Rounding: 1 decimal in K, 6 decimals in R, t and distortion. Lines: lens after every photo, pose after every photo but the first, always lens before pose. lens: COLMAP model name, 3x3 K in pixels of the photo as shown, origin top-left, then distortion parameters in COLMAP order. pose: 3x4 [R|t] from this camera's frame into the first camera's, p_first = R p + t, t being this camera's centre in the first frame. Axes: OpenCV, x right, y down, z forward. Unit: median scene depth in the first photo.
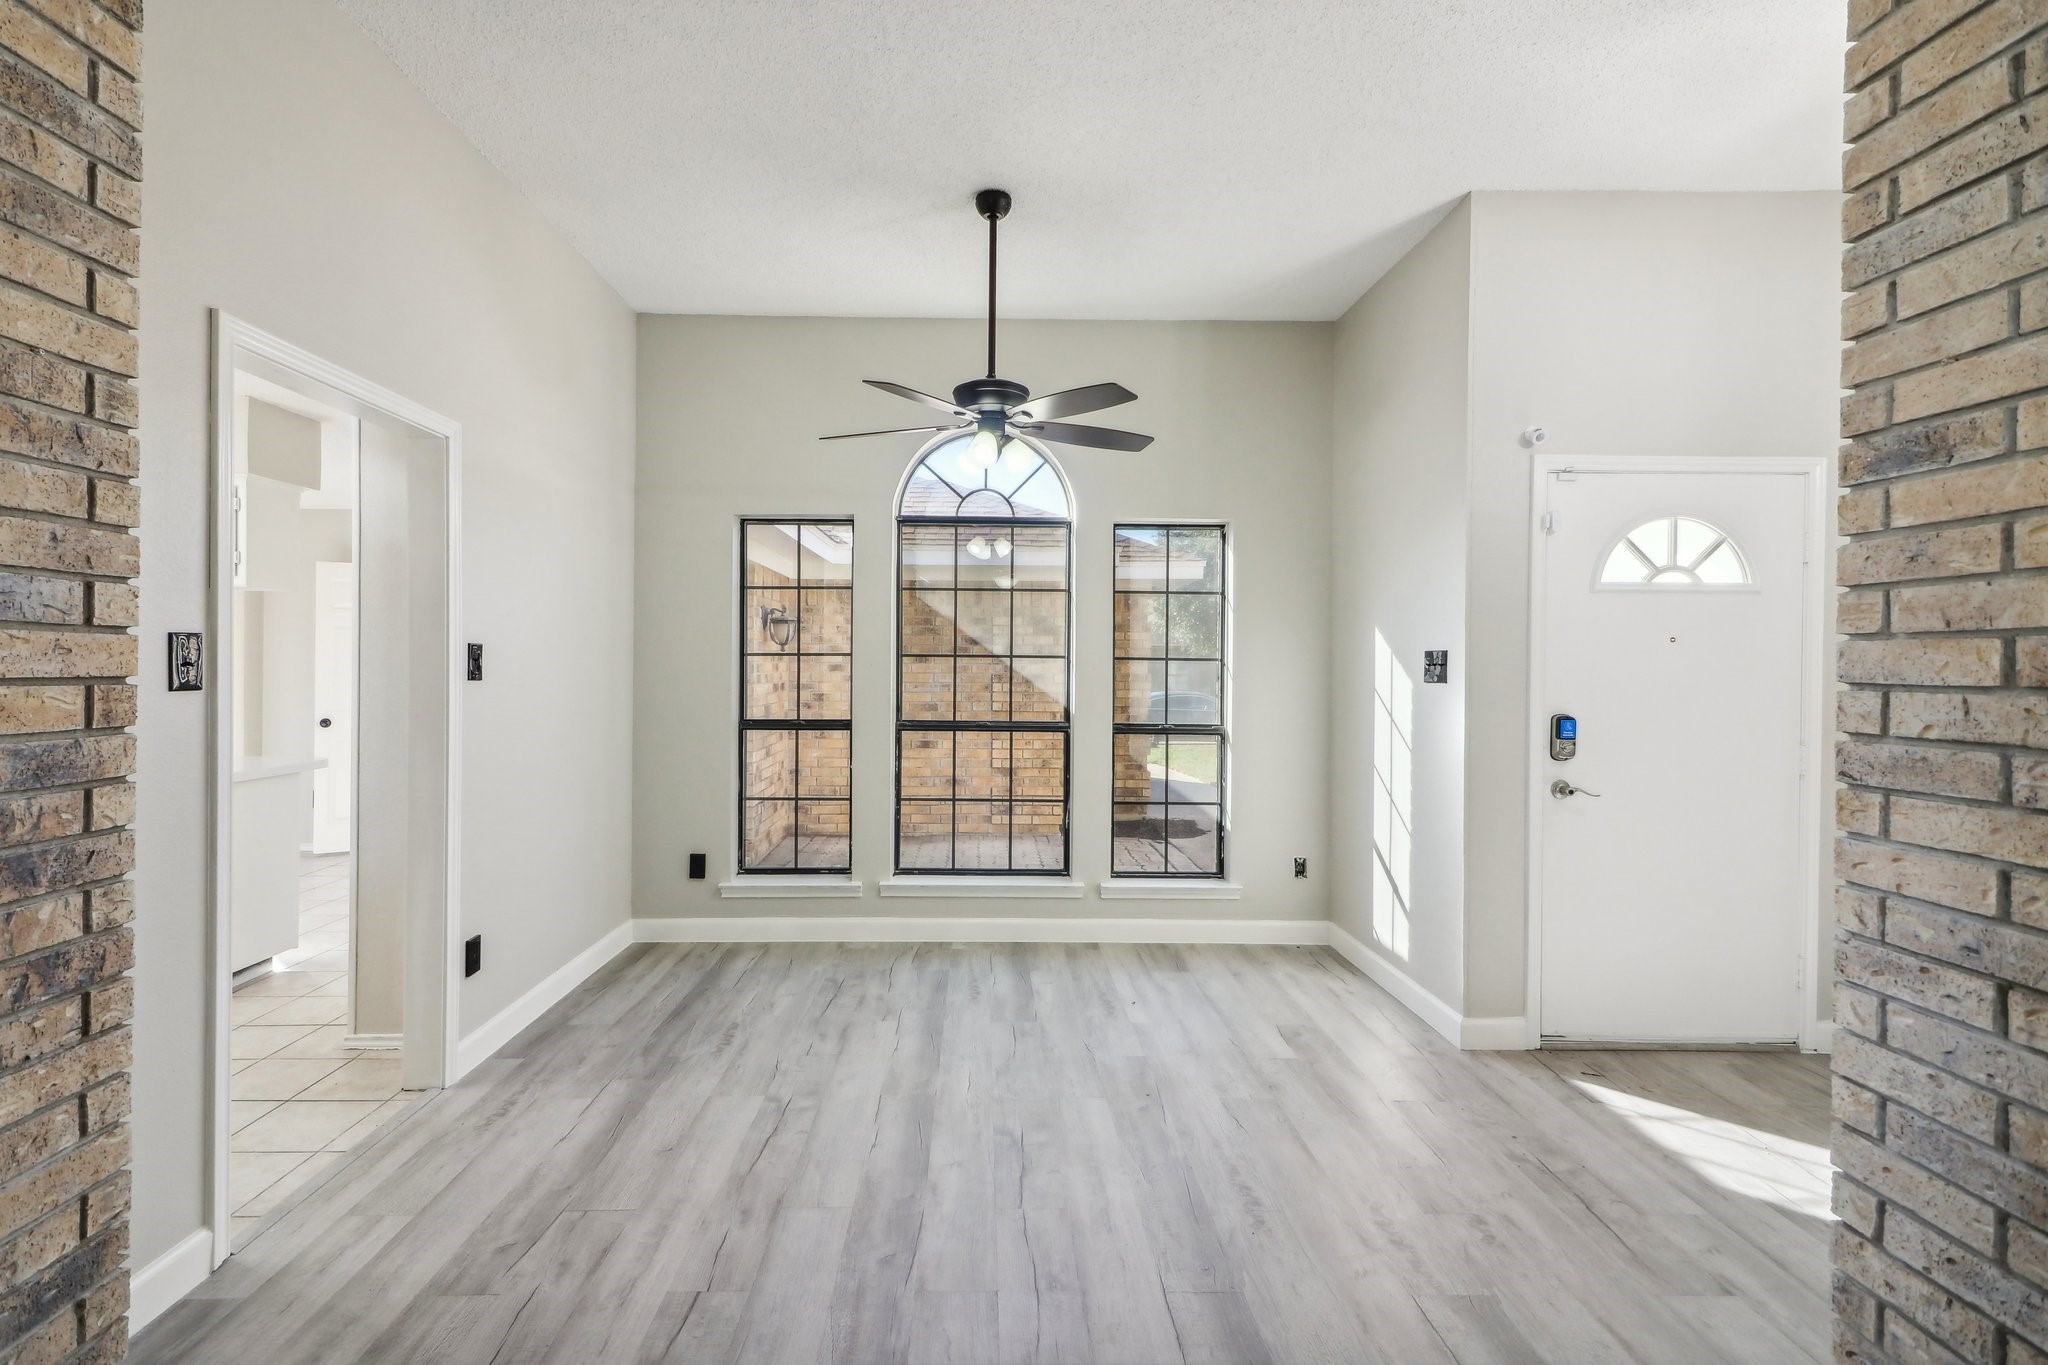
lens RADIAL K [[941.8, 0, 990.8], [0, 941.8, 668.1], [0, 0, 1]] dist [0.011744, -0.007549]
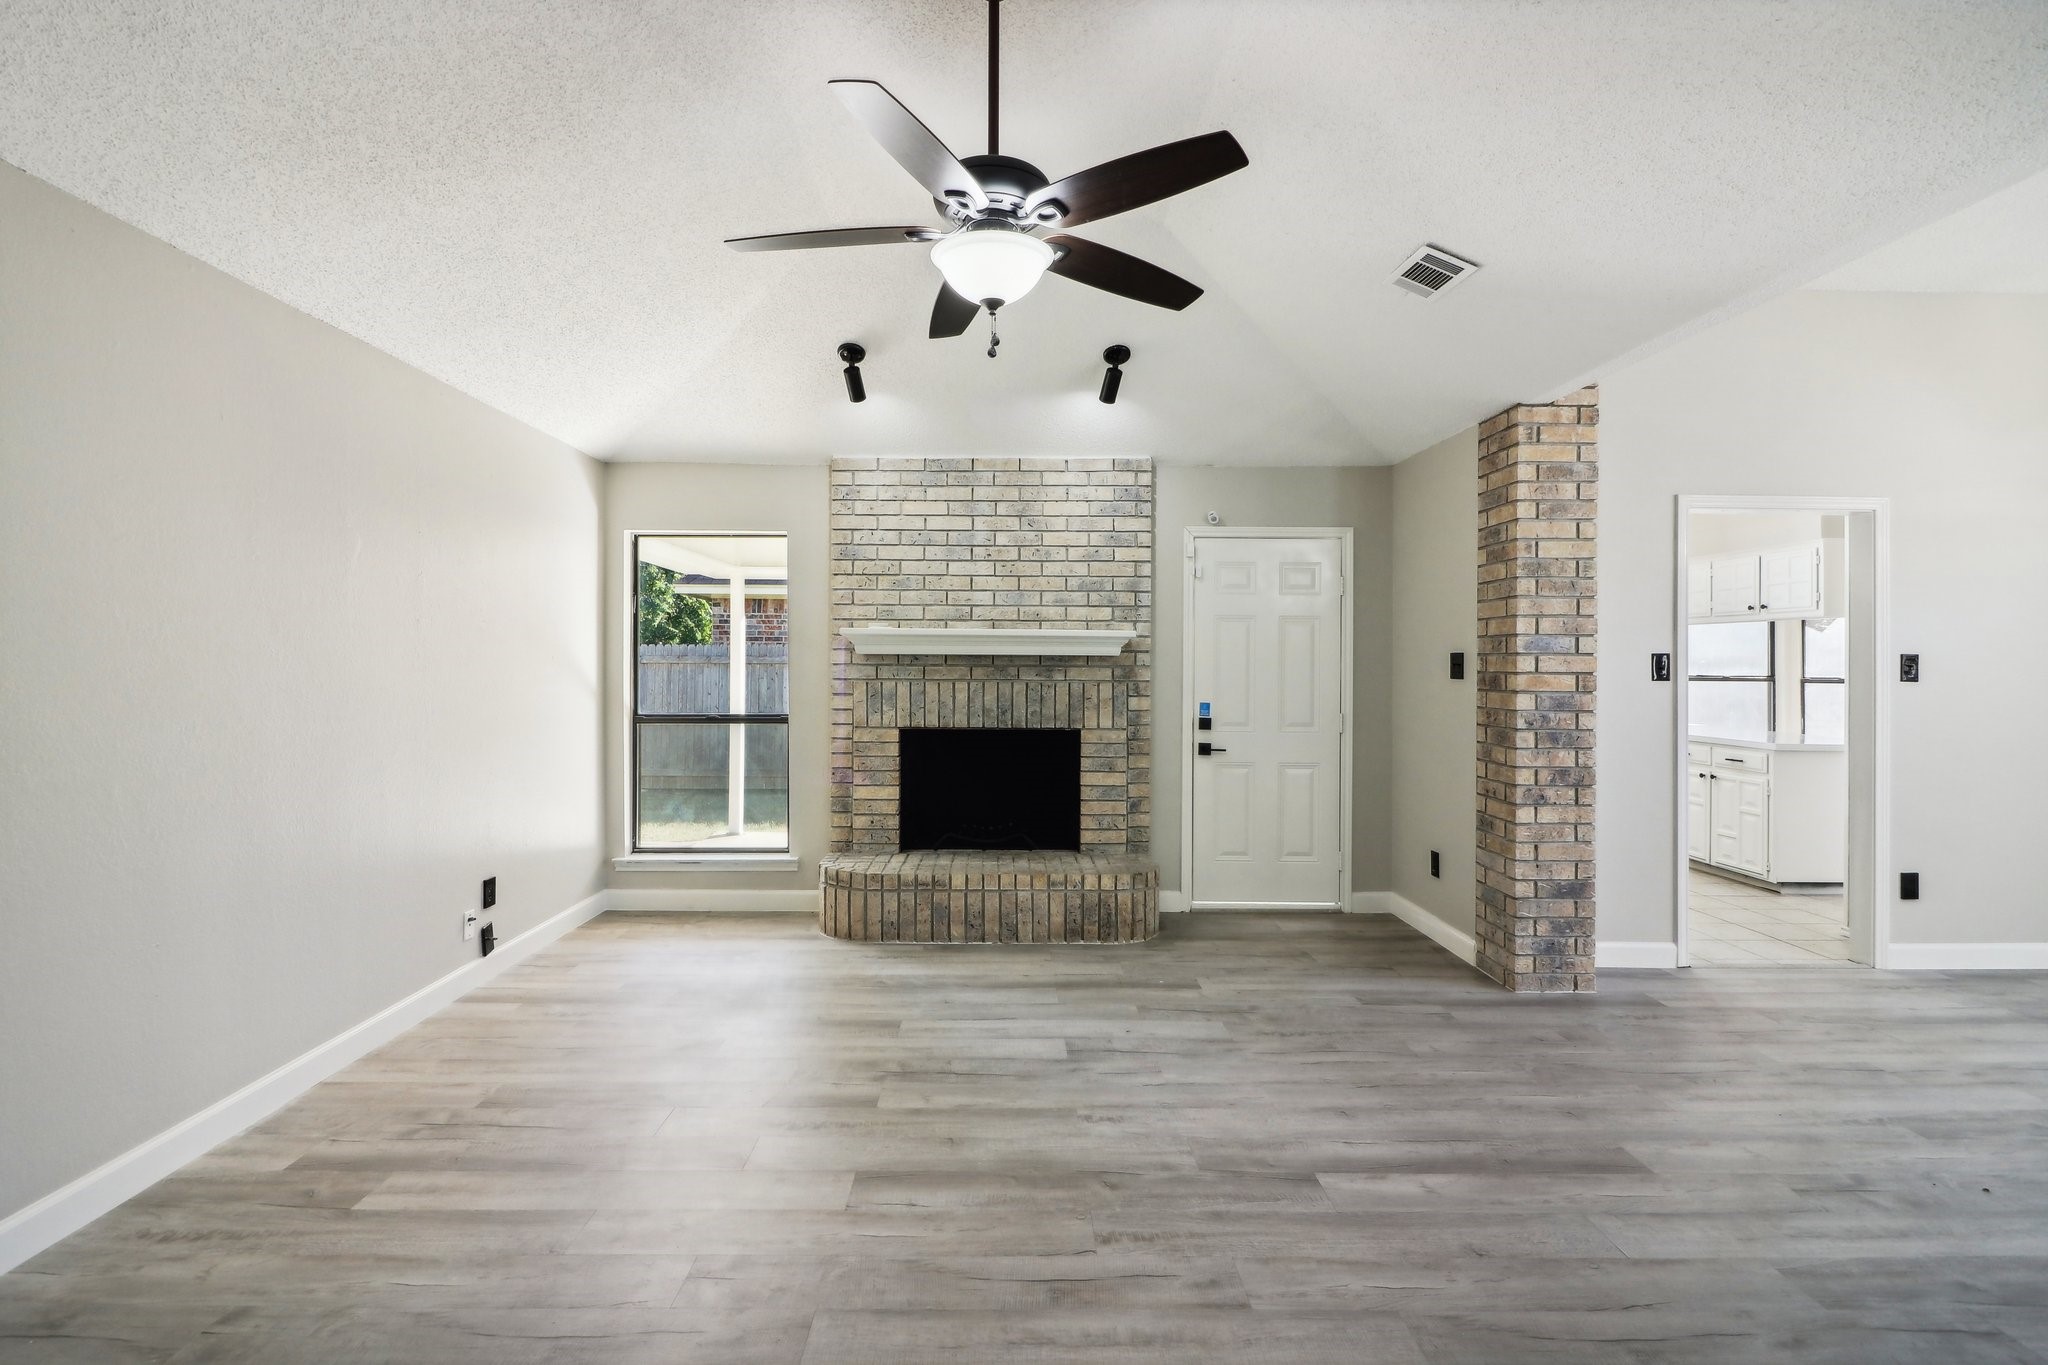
lens RADIAL K [[941.8, 0, 1010.5], [0, 941.8, 658.9], [0, 0, 1]] dist [0.011744, -0.007549]
pose [[-0.004634, -0.011548, -0.999923, 0.807424], [-0.008987, 0.999893, -0.011506, 0.007882], [0.999949, 0.008933, -0.004737, -0.282930]]
